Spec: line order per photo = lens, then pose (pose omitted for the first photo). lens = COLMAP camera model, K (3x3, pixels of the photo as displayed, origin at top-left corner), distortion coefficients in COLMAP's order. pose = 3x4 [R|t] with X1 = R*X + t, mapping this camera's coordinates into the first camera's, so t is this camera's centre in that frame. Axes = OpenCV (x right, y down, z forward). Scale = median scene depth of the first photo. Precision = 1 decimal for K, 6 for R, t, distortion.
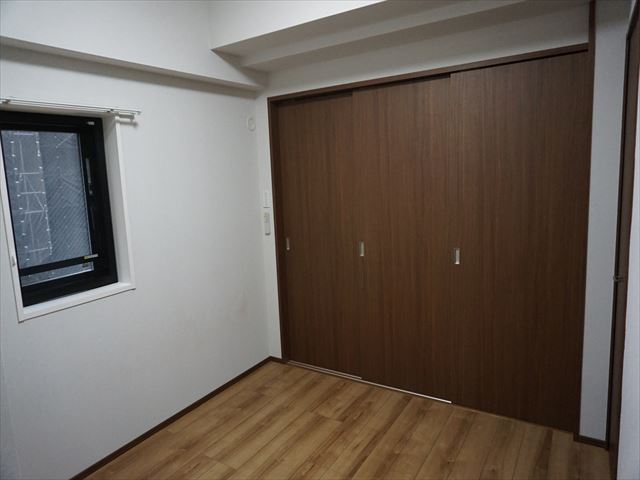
lens RADIAL K [[444.2, 0, 316.9], [0, 444.2, 238.2], [0, 0, 1]] dist [-0.004560, 0.005554]
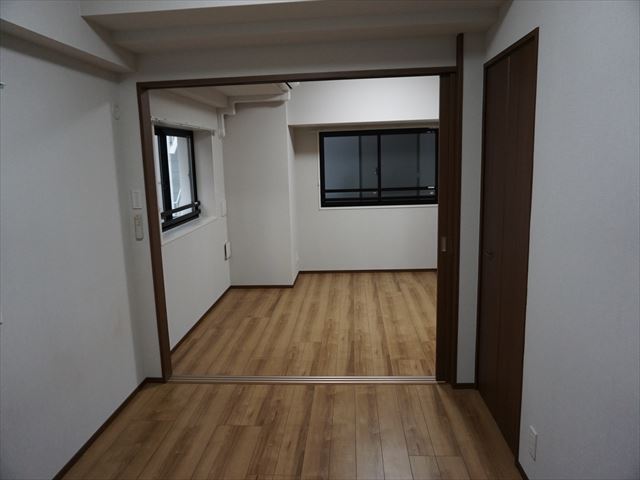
lens RADIAL K [[444.2, 0, 320.3], [0, 444.2, 238.9], [0, 0, 1]] dist [-0.004560, 0.005554]
pose [[0.875706, -0.065376, 0.478399, -0.265365], [0.062343, 0.997807, 0.022236, -0.009276], [-0.478803, 0.010352, 0.877861, 0.077855]]
